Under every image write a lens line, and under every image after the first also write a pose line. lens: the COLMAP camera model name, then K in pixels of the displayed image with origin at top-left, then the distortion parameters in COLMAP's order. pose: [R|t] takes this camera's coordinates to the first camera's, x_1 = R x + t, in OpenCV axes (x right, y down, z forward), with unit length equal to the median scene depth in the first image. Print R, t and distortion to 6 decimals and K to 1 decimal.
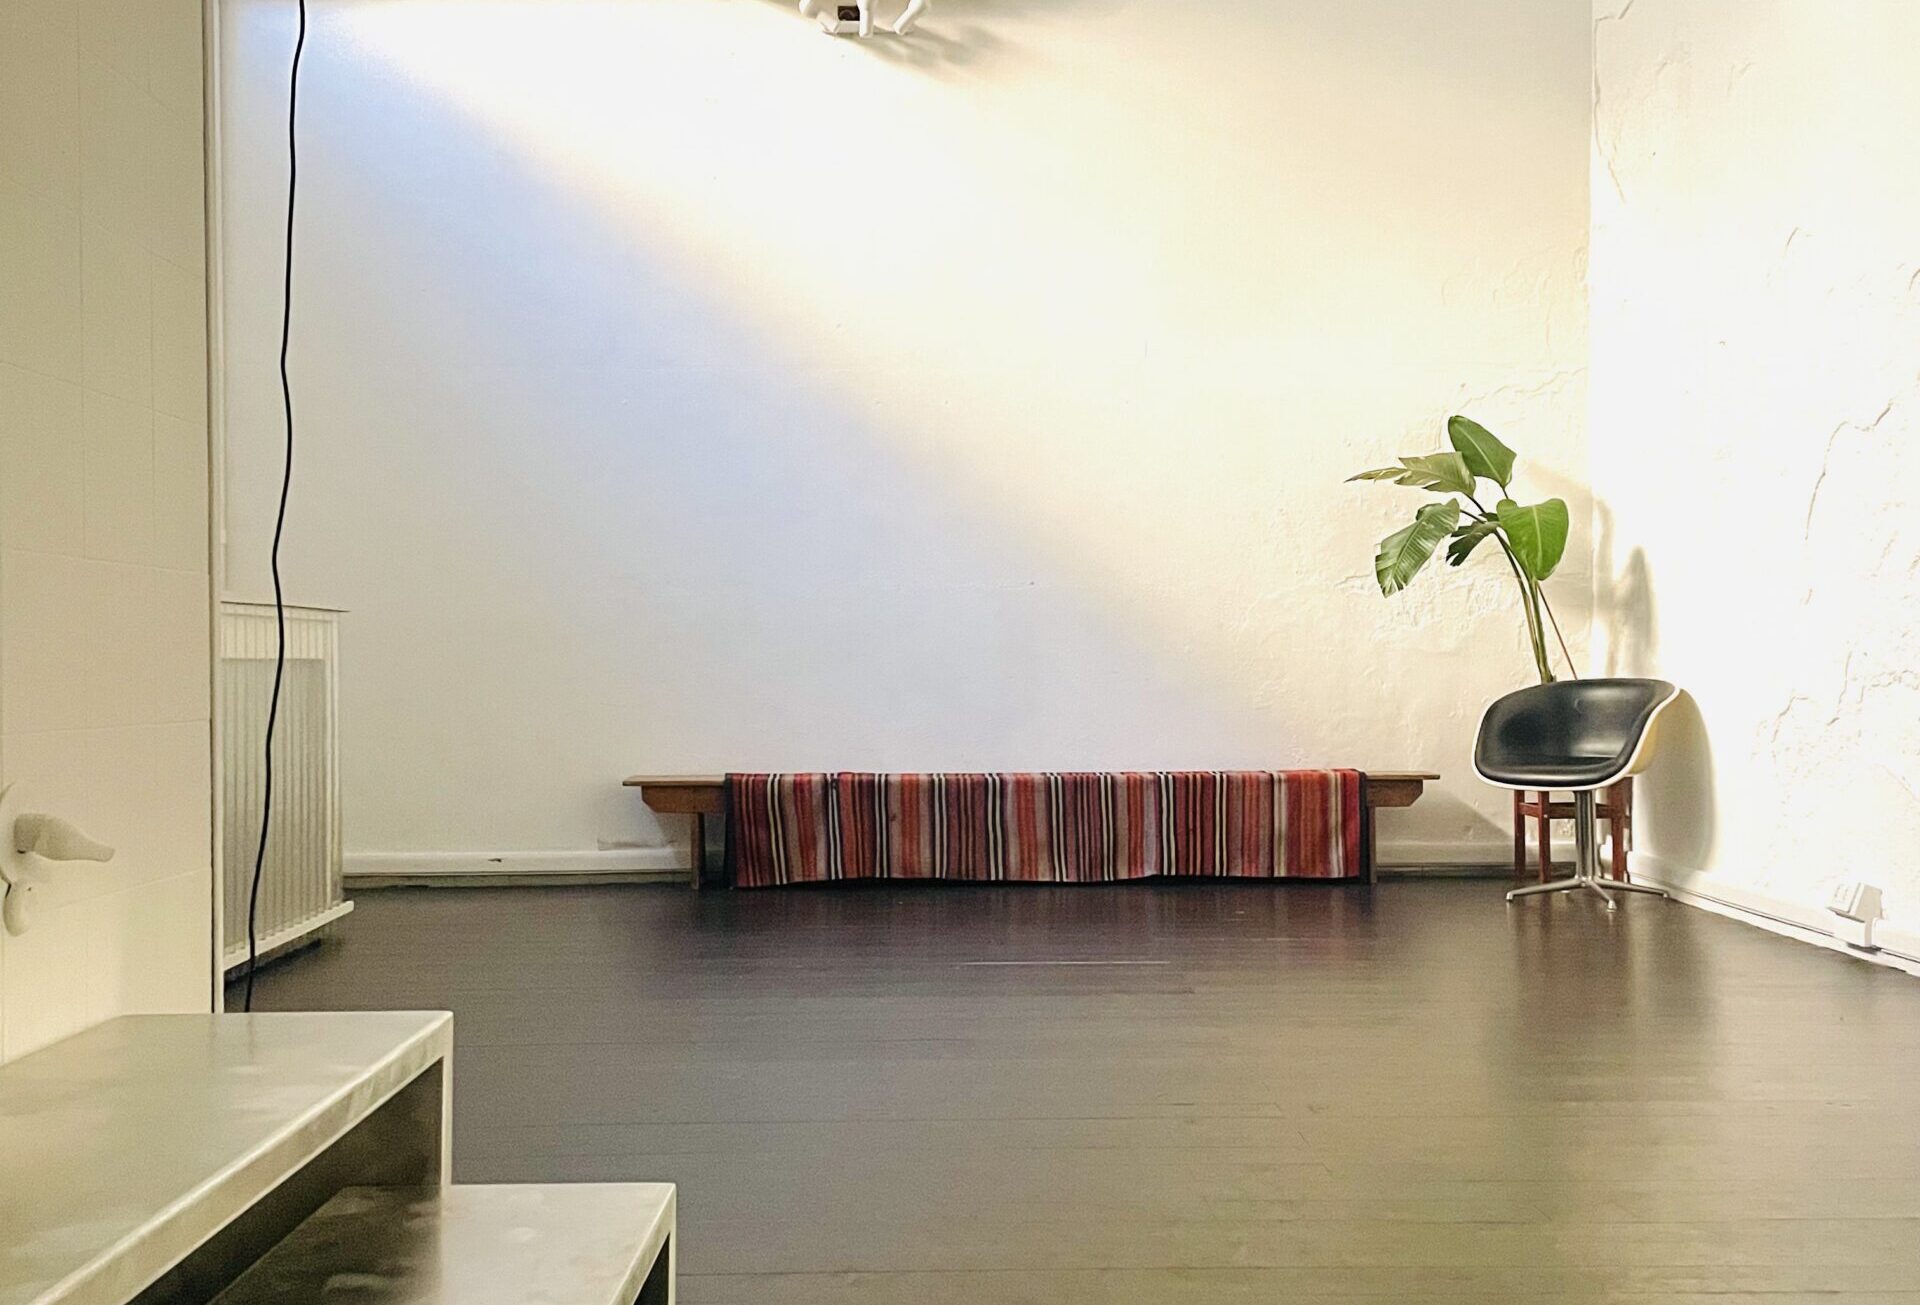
lens RADIAL K [[1946.6, 0, 960.0], [0, 1946.6, 652.5], [0, 0, 1]] dist [0.146036, -0.292044]
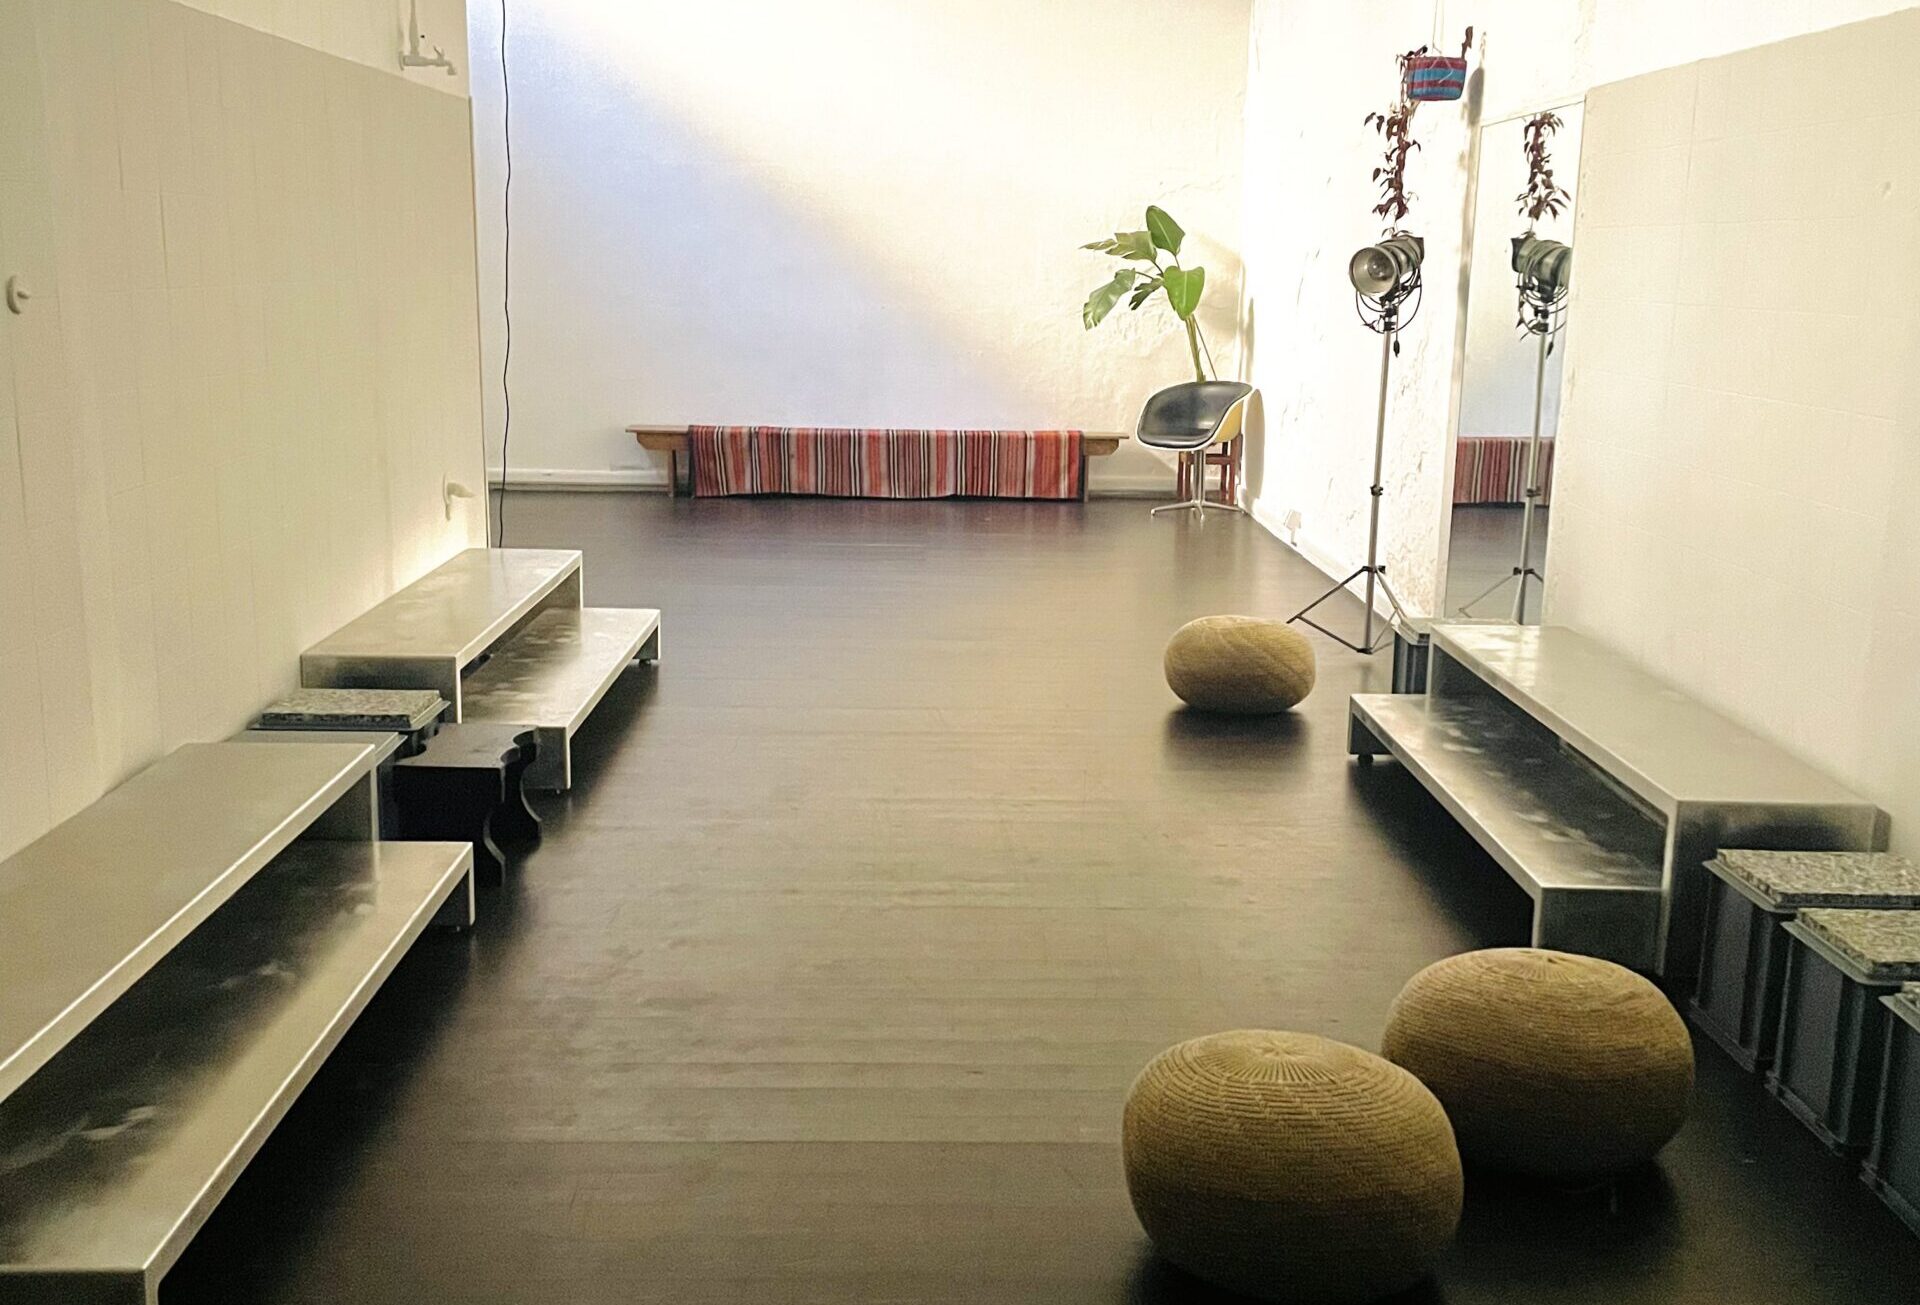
lens RADIAL K [[1946.6, 0, 960.0], [0, 1946.6, 652.5], [0, 0, 1]] dist [0.146036, -0.292044]
pose [[0.999747, 0.020004, 0.010264, 0.091923], [-0.021690, 0.978326, 0.205929, -0.093096], [-0.005922, -0.206100, 0.978513, -0.625534]]
